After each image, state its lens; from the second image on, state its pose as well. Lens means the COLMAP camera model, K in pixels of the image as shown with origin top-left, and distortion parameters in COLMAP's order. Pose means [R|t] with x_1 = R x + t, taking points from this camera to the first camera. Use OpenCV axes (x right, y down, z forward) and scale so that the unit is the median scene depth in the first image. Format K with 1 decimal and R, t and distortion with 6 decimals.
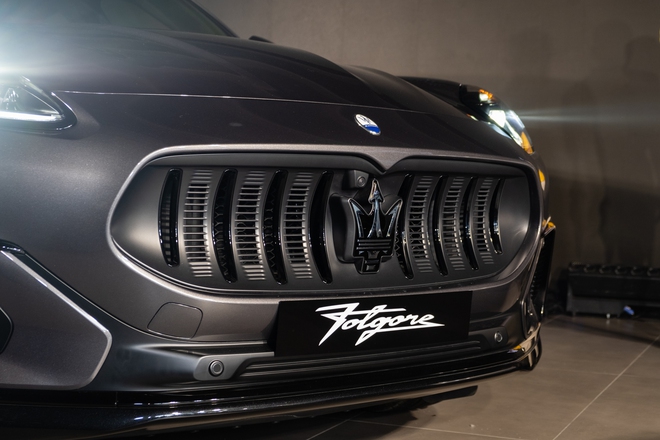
lens RADIAL K [[1065.8, 0, 328.5], [0, 1065.8, 221.9], [0, 0, 1]] dist [0.009328, 0.000000]
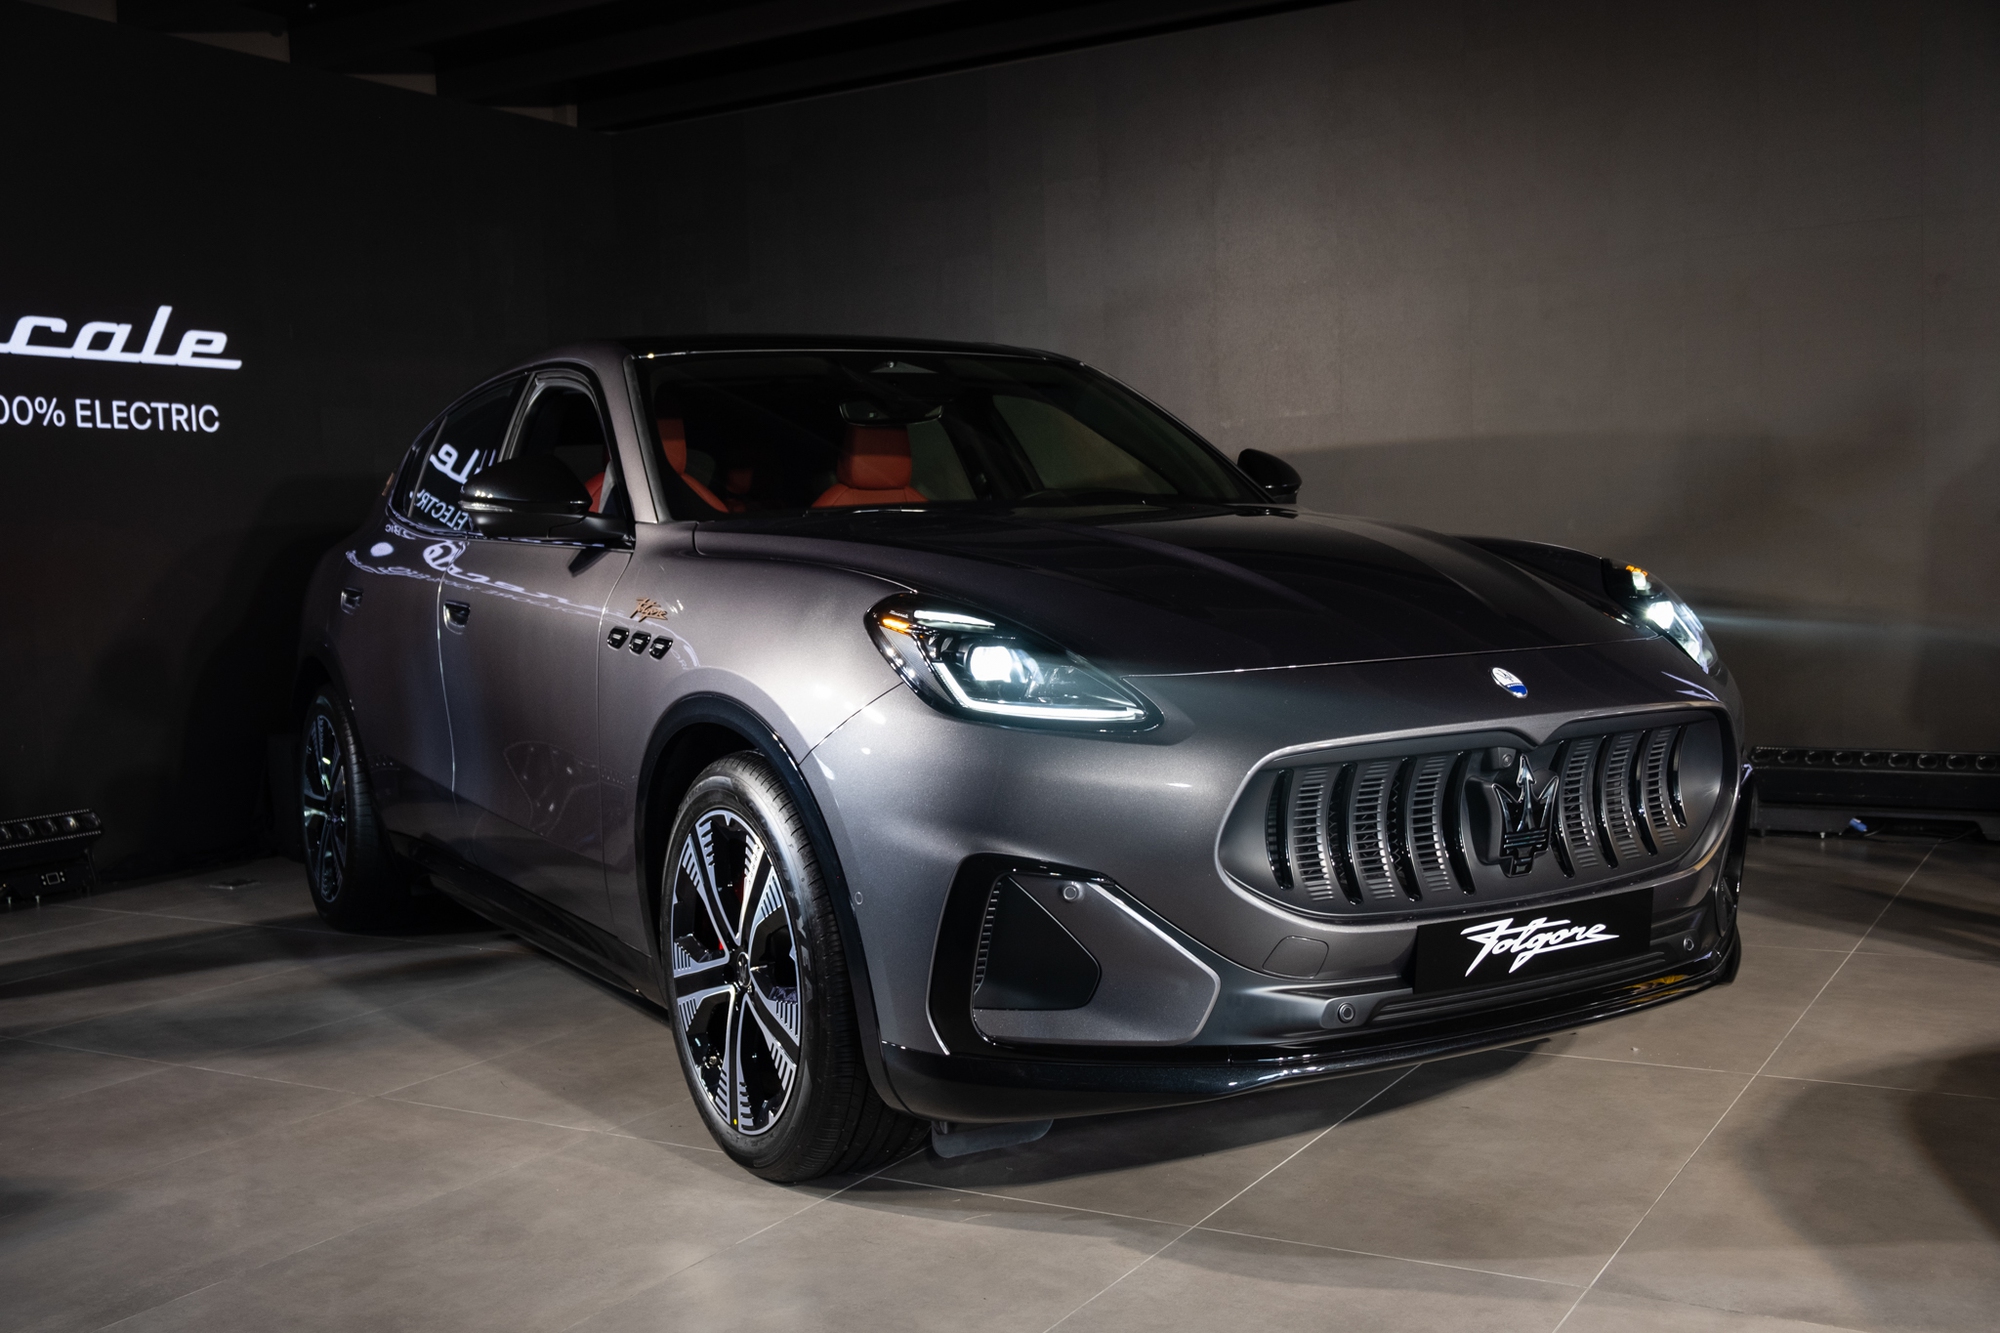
lens RADIAL K [[2047.4, 0, 1009.5], [0, 2047.4, 668.0], [0, 0, 1]] dist [-0.013042, 0.000000]
pose [[0.992571, -0.046506, -0.112432, -0.156497], [0.049862, 0.998385, 0.027225, -0.162454], [0.110984, -0.032629, 0.993286, -0.508296]]
